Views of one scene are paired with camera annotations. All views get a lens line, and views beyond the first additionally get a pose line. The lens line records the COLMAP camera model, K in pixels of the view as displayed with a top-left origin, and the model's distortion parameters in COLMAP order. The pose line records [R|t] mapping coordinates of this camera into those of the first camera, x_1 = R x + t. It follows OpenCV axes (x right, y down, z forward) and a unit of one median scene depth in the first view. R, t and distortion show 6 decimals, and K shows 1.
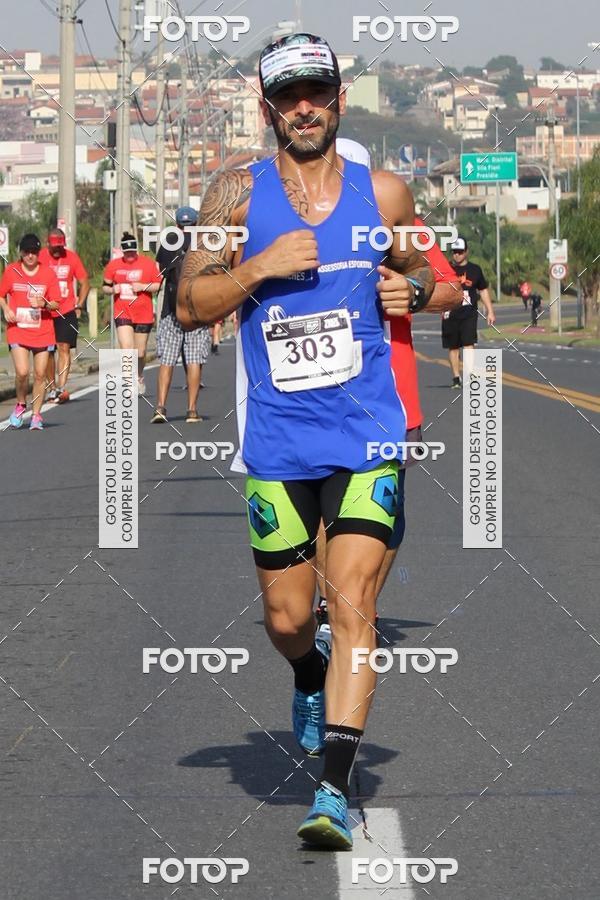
lens RADIAL K [[5548.2, 0, 457.8], [0, 5548.2, 418.1], [0, 0, 1]] dist [0.585599, -22.365015]
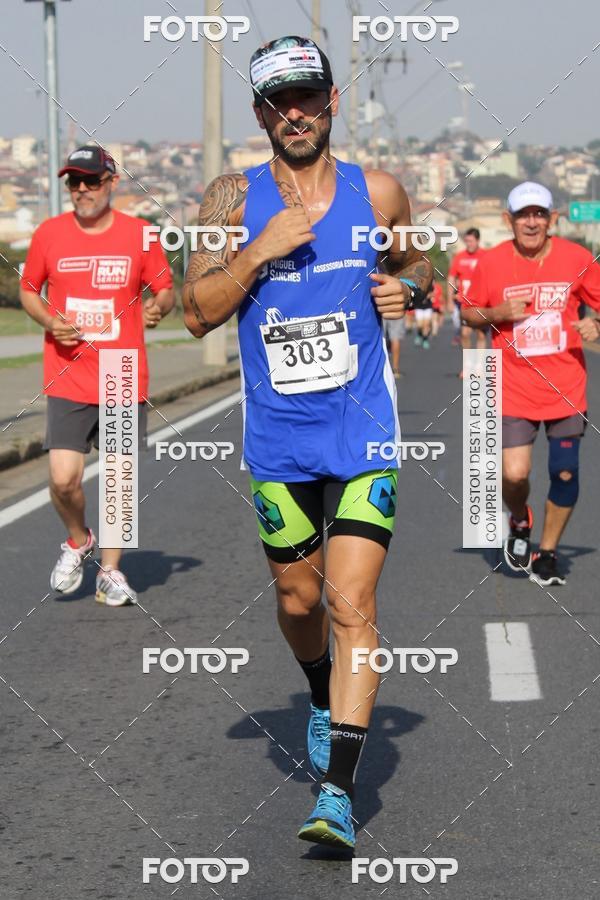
lens RADIAL K [[5548.2, 0, 457.8], [0, 5548.2, 418.1], [0, 0, 1]] dist [0.585599, -22.365015]
pose [[0.999988, -0.004917, 0.000385, -0.031361], [0.004917, 0.999988, -0.000349, 0.012597], [-0.000383, 0.000351, 1.000000, -0.542125]]
